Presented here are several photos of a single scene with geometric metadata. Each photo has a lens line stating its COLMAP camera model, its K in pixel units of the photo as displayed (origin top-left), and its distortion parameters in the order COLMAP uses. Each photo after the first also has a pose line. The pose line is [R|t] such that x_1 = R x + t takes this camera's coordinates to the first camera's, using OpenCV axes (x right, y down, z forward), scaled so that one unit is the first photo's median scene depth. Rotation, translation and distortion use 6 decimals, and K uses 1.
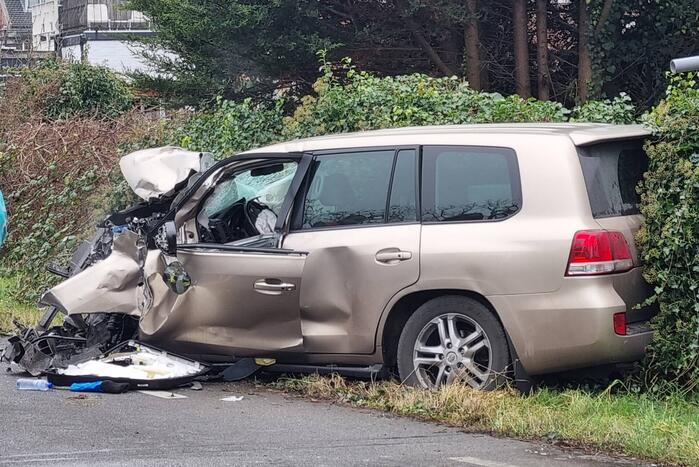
lens RADIAL K [[2687.1, 0, 349.5], [0, 2687.1, 233.5], [0, 0, 1]] dist [0.096662, -0.579284]
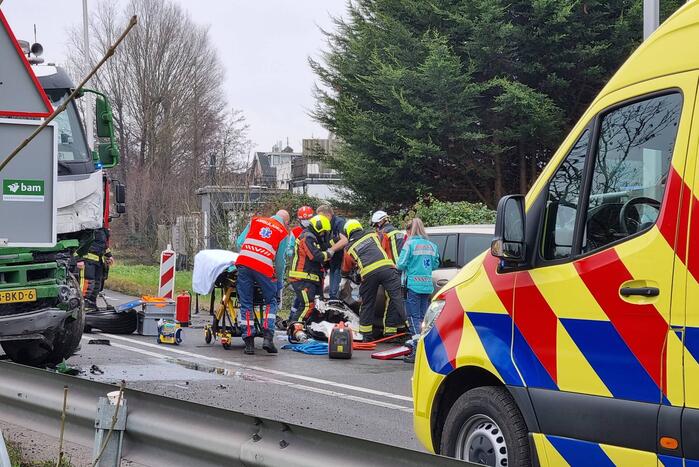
lens RADIAL K [[1688.5, 0, 349.5], [0, 1688.5, 233.5], [0, 0, 1]] dist [0.184490, 0.136258]
pose [[0.997271, 0.022018, -0.070463, 0.023777], [-0.025110, 0.998747, -0.043297, 0.020103], [0.069421, 0.044948, 0.996574, -0.258149]]
